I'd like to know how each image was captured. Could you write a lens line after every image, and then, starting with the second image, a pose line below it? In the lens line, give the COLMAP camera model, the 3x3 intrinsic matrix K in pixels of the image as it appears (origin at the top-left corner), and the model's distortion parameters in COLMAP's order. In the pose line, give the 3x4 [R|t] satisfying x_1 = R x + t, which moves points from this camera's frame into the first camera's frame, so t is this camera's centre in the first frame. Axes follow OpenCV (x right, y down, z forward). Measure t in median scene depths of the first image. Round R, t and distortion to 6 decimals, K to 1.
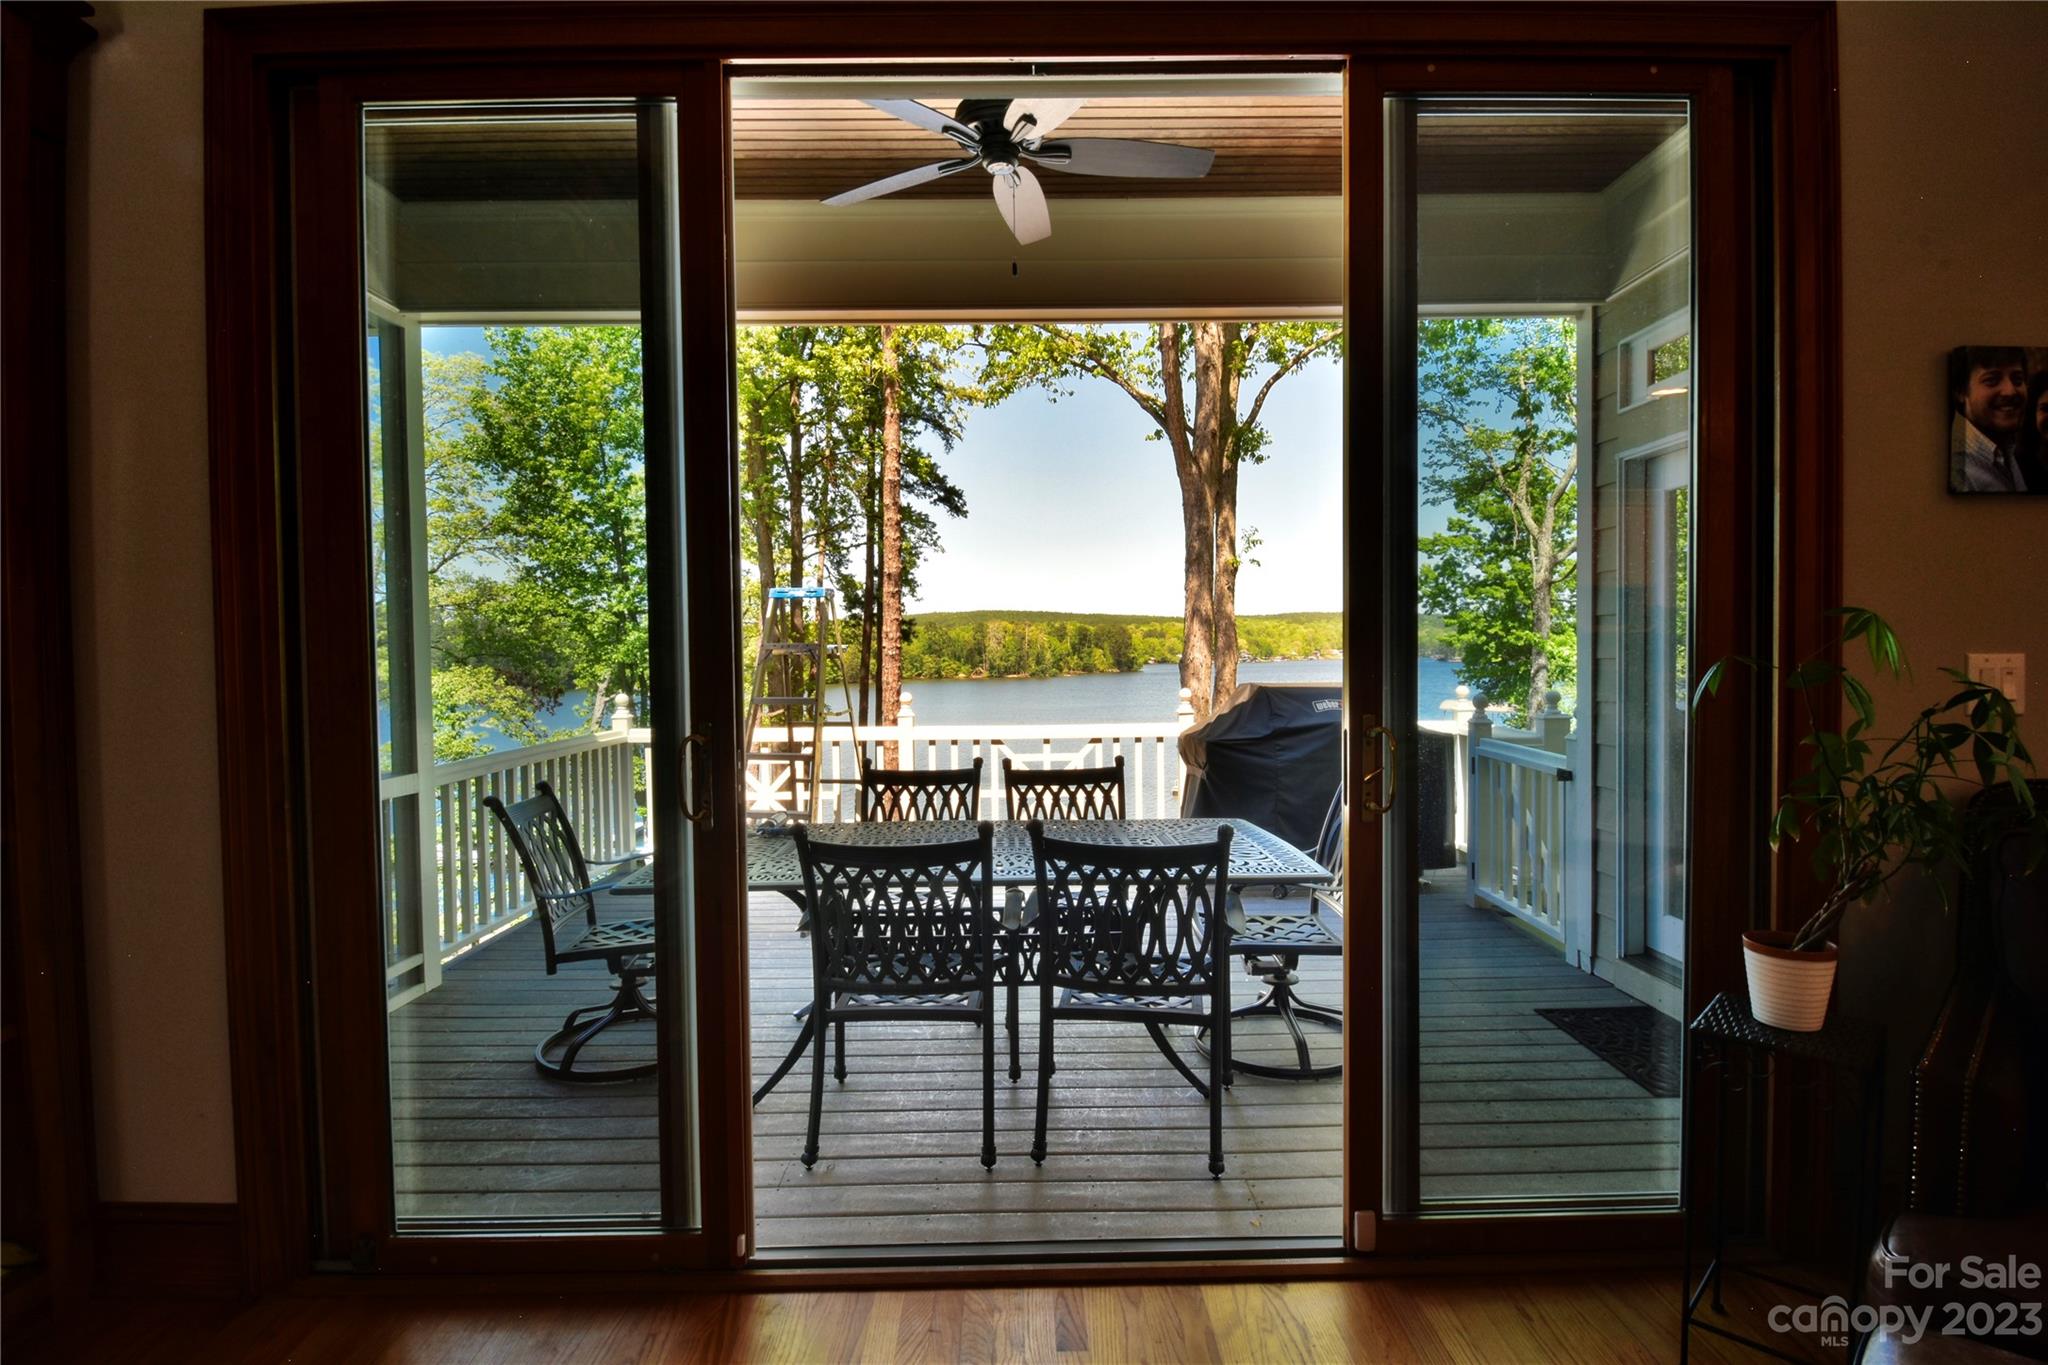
lens RADIAL K [[990.6, 0, 1024.0], [0, 990.6, 682.5], [0, 0, 1]] dist [-0.001721, -0.000247]
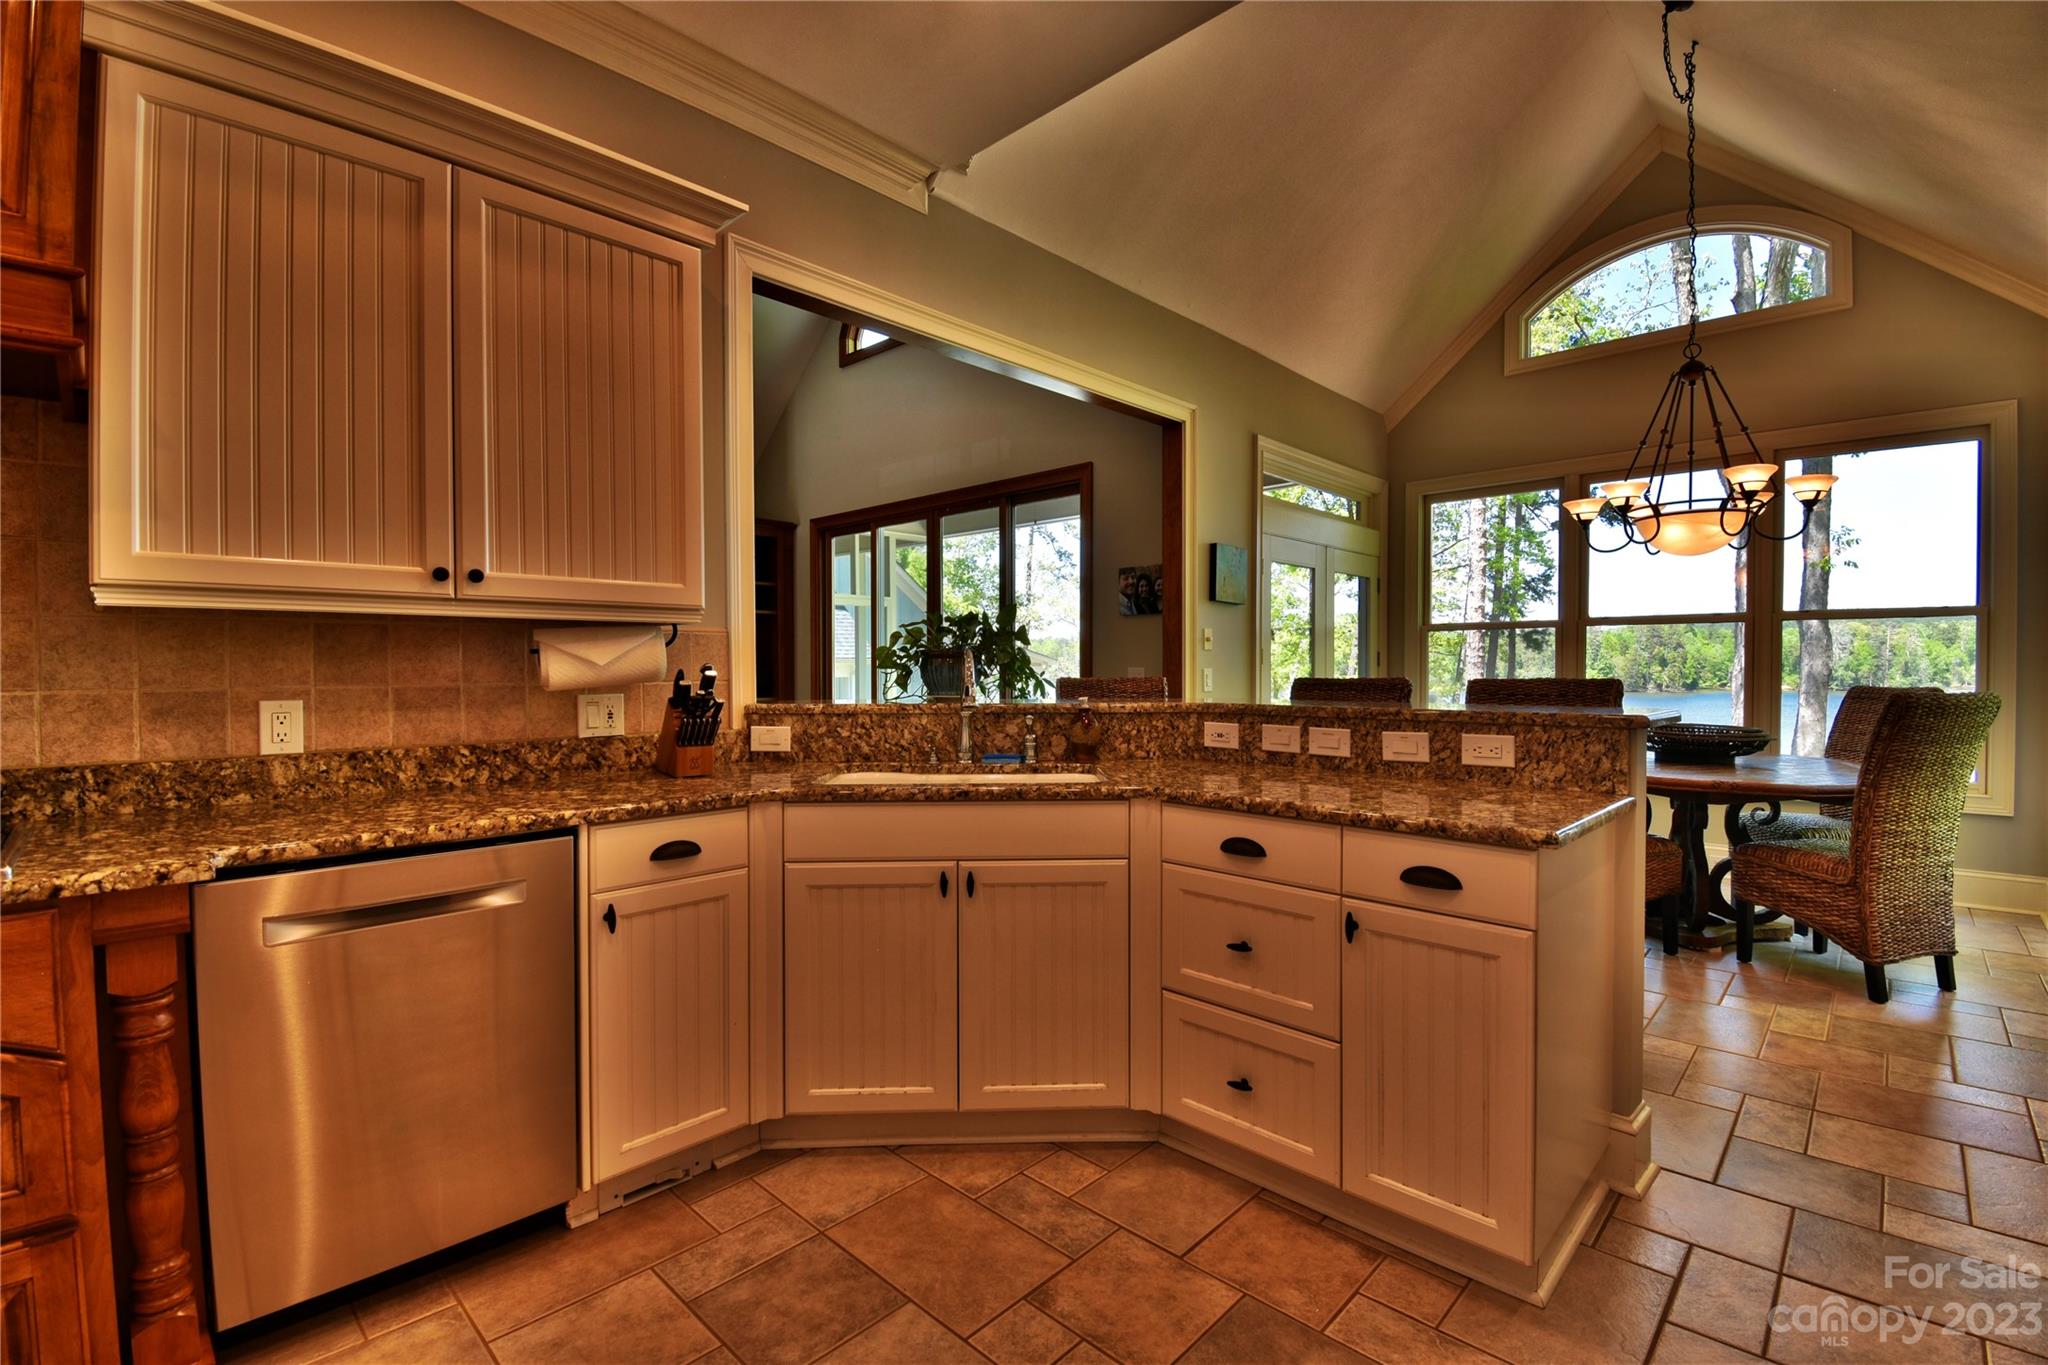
lens RADIAL K [[902.2, 0, 1029.6], [0, 902.2, 678.5], [0, 0, 1]] dist [0.019277, -0.024723]
pose [[0.720129, 0.020763, -0.693530, 0.278965], [-0.025970, 0.999658, 0.002962, 0.000248], [0.693354, 0.015878, 0.720422, -0.124653]]
